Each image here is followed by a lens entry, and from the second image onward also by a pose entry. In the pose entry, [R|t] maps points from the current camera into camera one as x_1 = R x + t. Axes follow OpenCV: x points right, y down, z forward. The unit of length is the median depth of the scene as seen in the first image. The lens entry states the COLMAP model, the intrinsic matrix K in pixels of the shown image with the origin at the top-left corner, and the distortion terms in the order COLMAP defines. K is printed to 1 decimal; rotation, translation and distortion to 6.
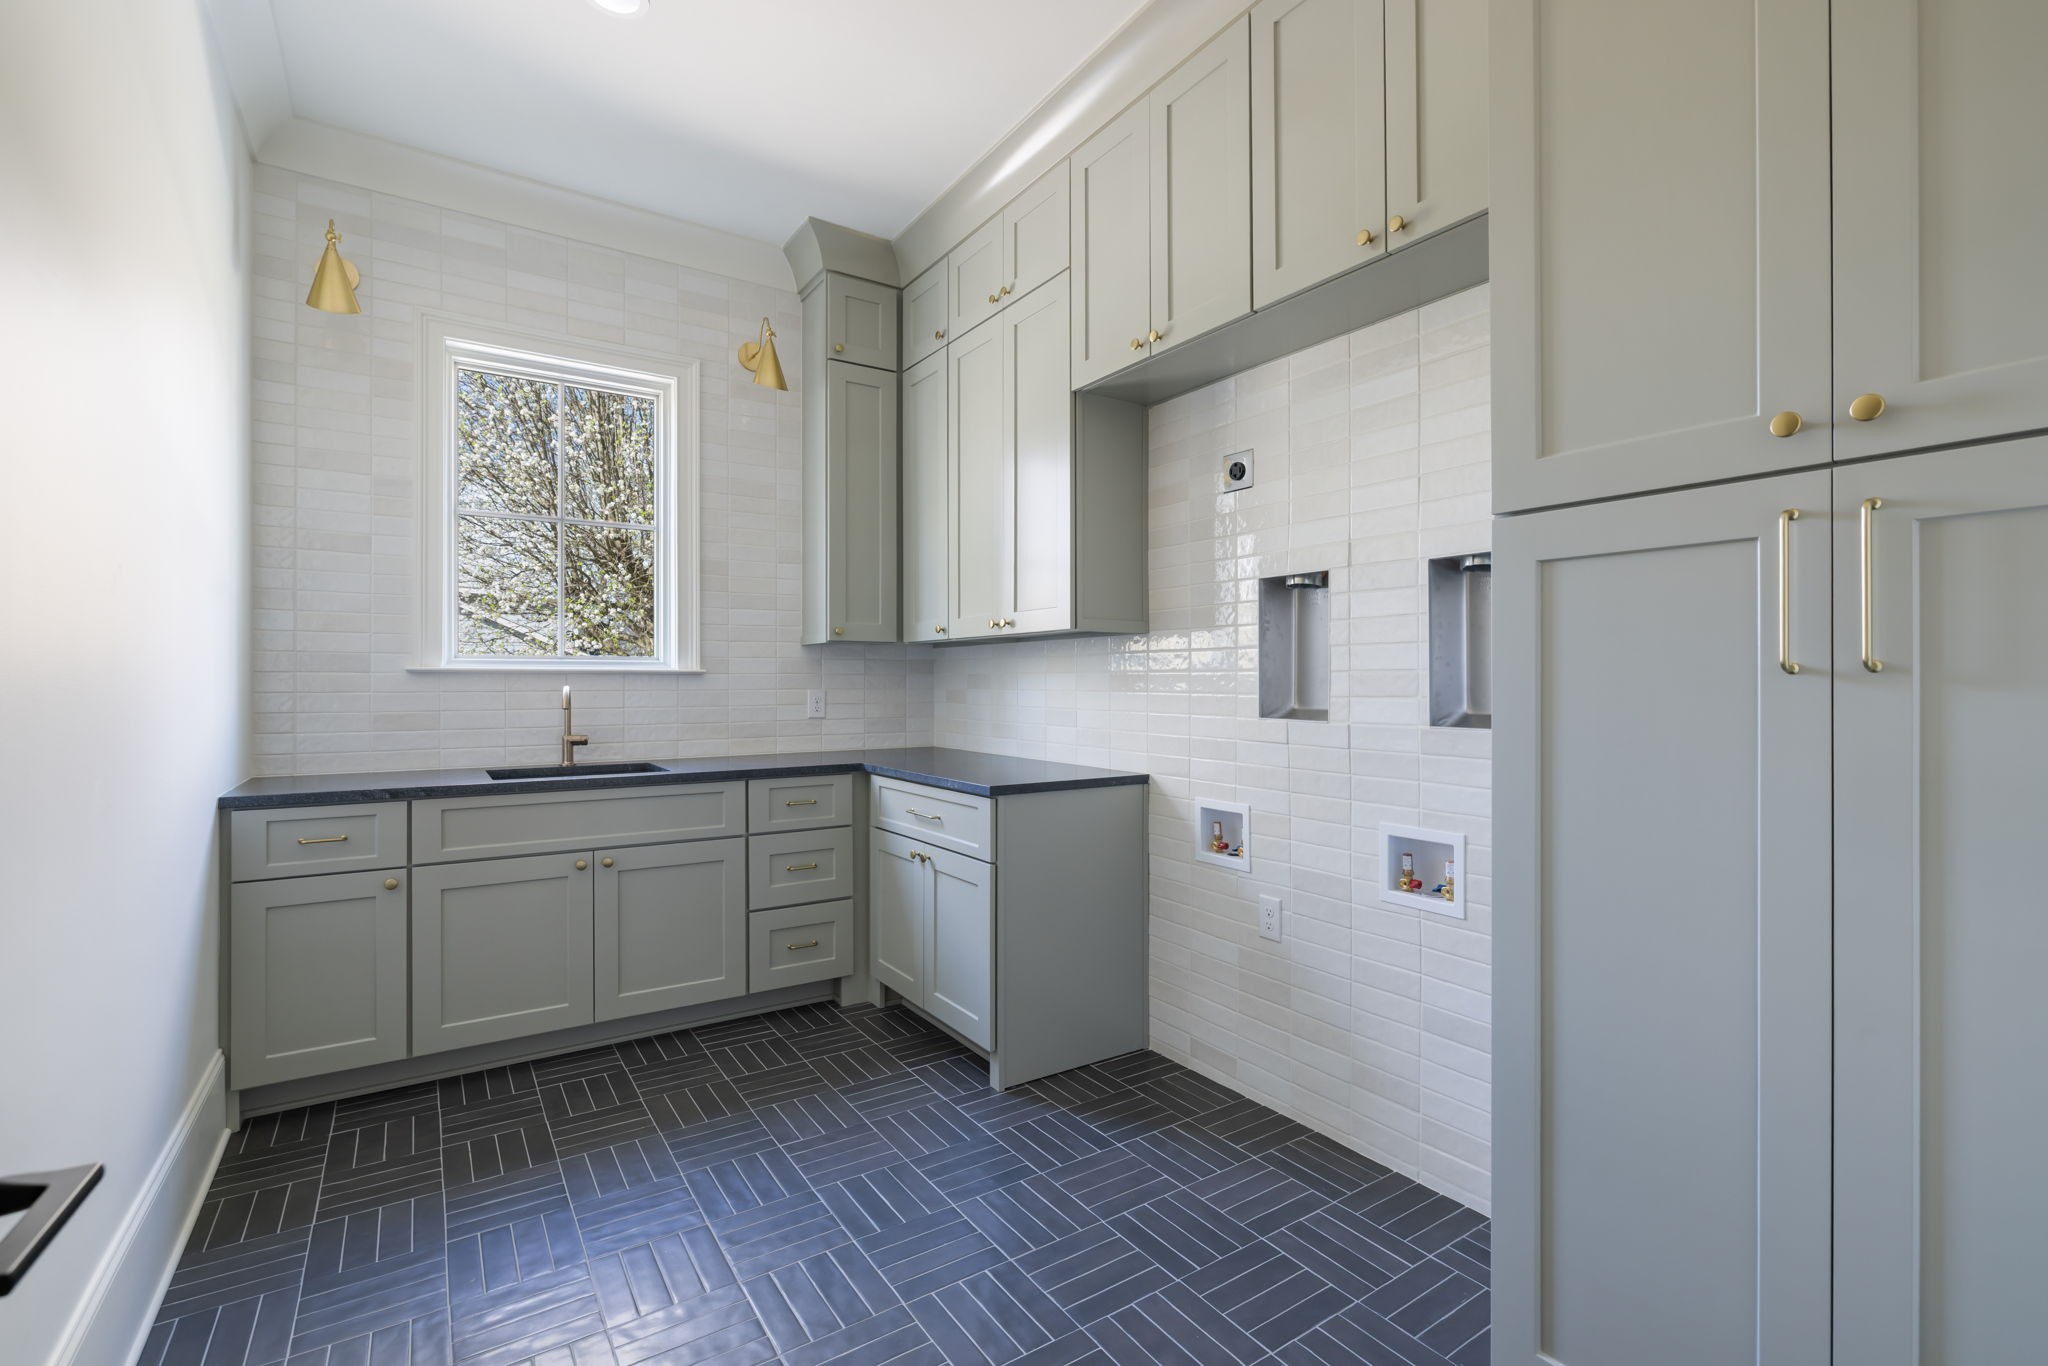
lens RADIAL K [[895.0, 0, 1020.3], [0, 895.0, 680.8], [0, 0, 1]] dist [0.016719, 0.000110]
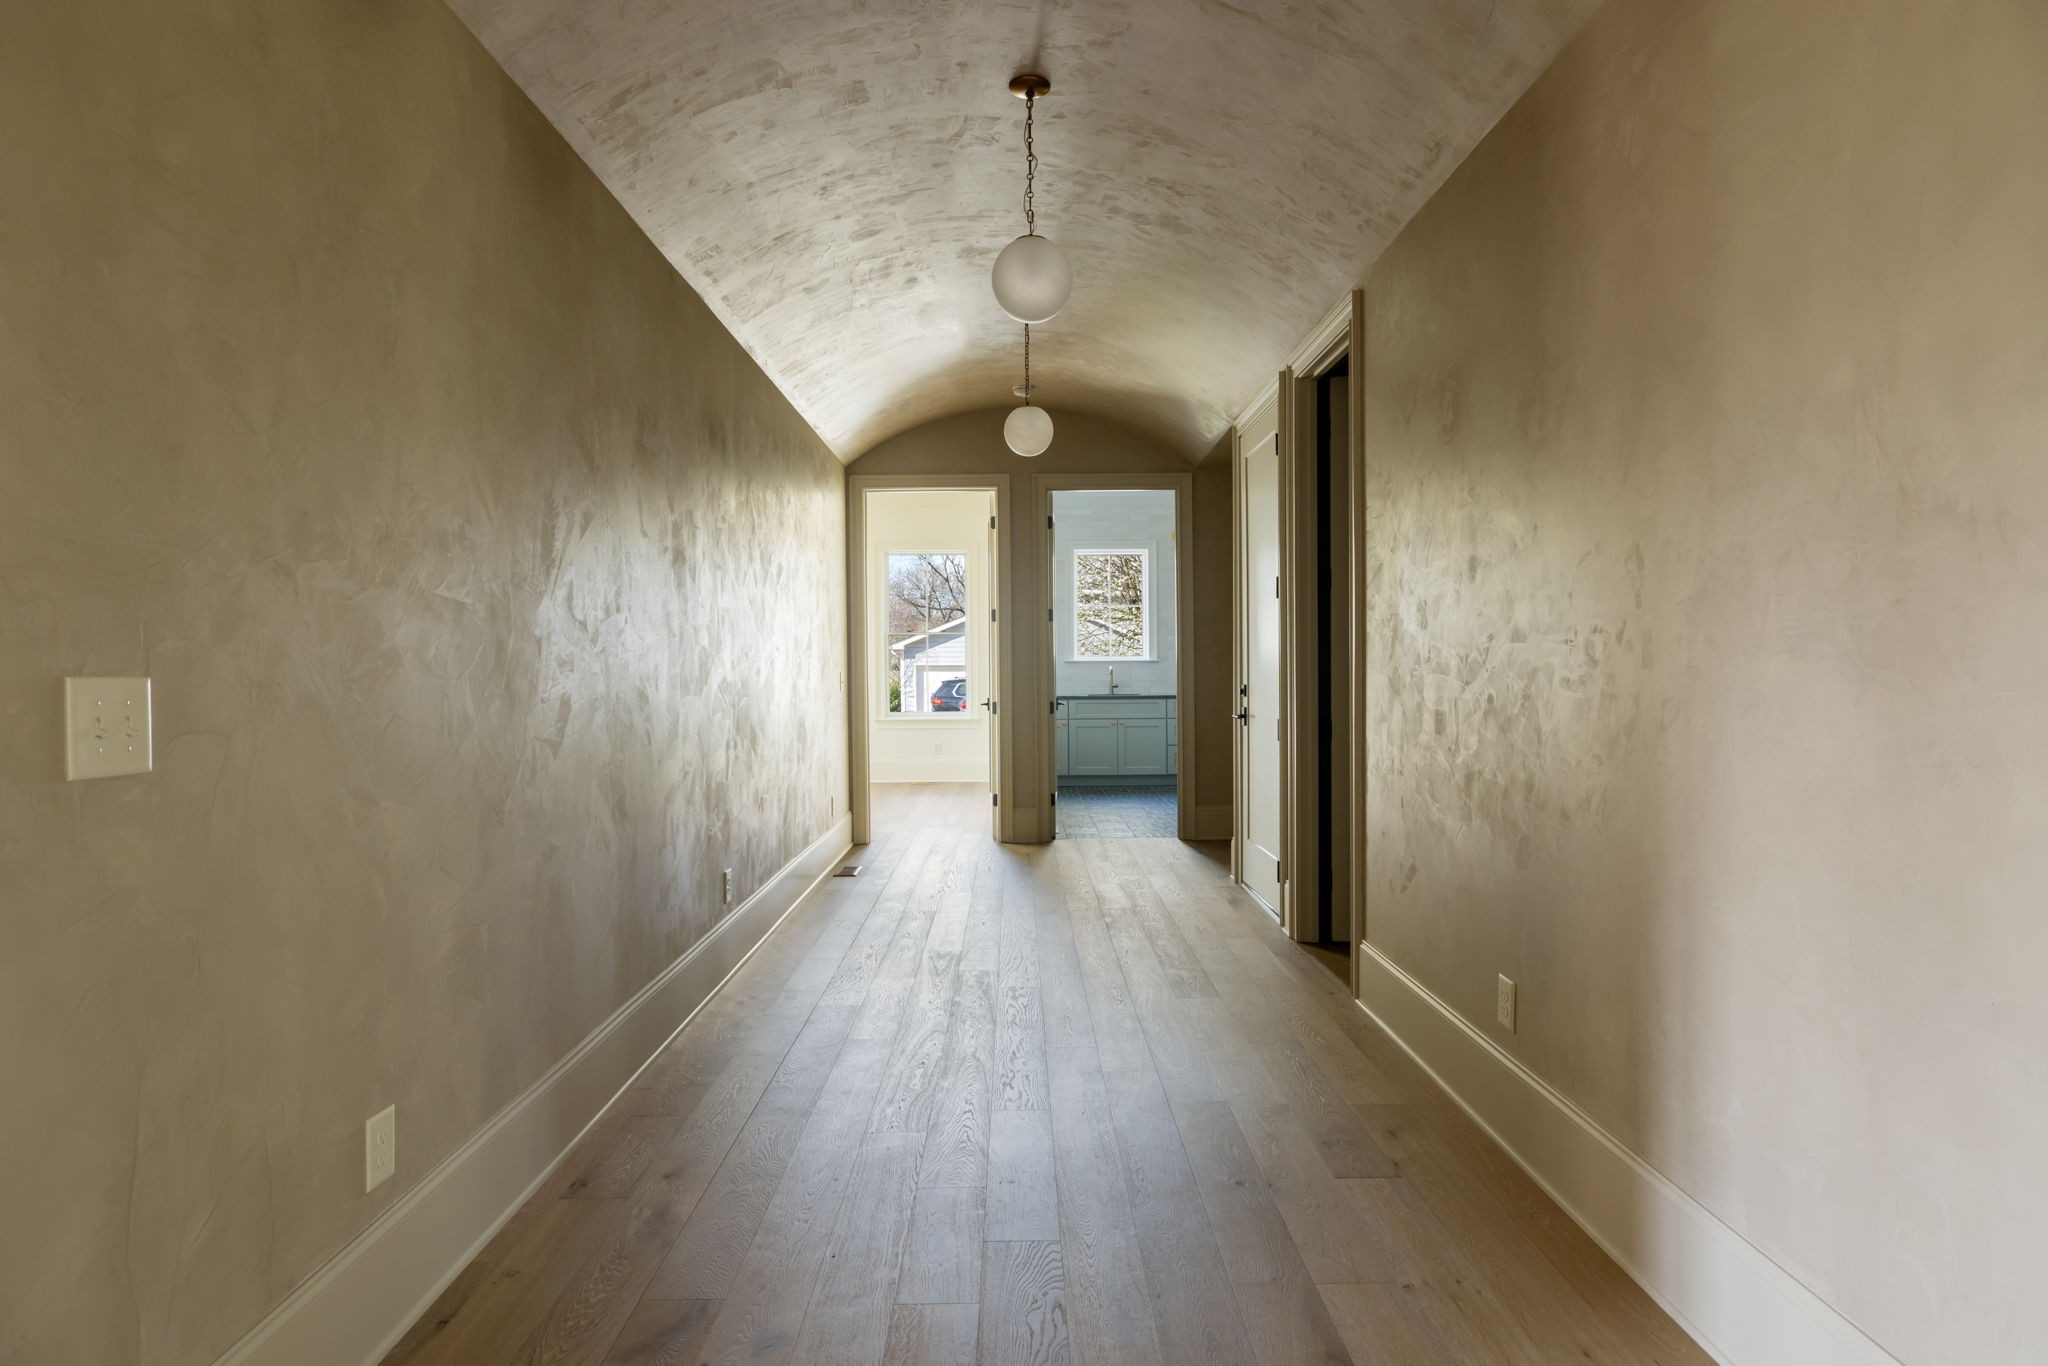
lens RADIAL K [[895.0, 0, 1023.6], [0, 895.0, 679.1], [0, 0, 1]] dist [0.016719, 0.000110]
pose [[0.829976, 0.000847, -0.557798, 0.848344], [0.003196, 0.999975, 0.006273, 0.027178], [0.557789, -0.006990, 0.829953, -1.510731]]
